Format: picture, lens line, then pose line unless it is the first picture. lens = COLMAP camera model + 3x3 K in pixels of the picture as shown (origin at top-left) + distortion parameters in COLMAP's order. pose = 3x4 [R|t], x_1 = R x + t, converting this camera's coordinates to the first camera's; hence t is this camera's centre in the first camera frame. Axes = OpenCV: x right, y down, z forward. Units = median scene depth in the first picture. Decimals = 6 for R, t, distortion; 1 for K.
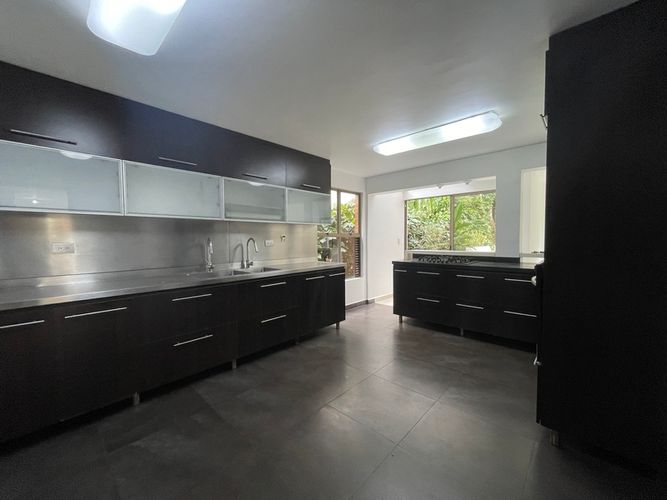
lens RADIAL K [[271.2, 0, 333.5], [0, 271.2, 250.0], [0, 0, 1]] dist [0.001816, 0.000284]
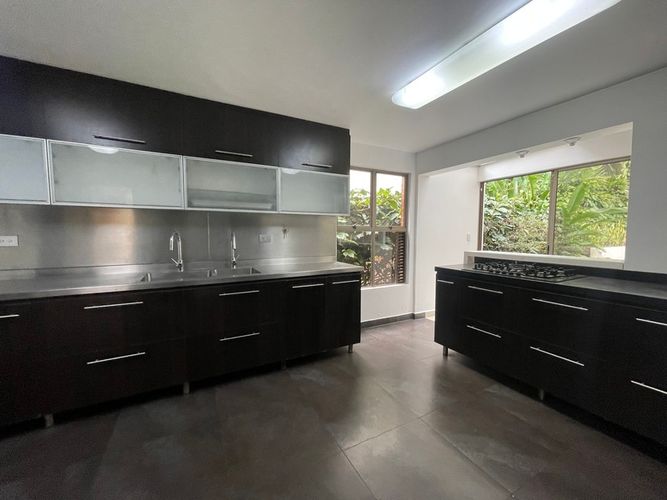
lens RADIAL K [[271.2, 0, 333.5], [0, 271.2, 250.0], [0, 0, 1]] dist [0.001816, 0.000284]
pose [[0.944953, 0.033348, -0.325502, 0.194950], [-0.025040, 0.999246, 0.029679, -0.016618], [0.326246, -0.019895, 0.945076, 0.255037]]
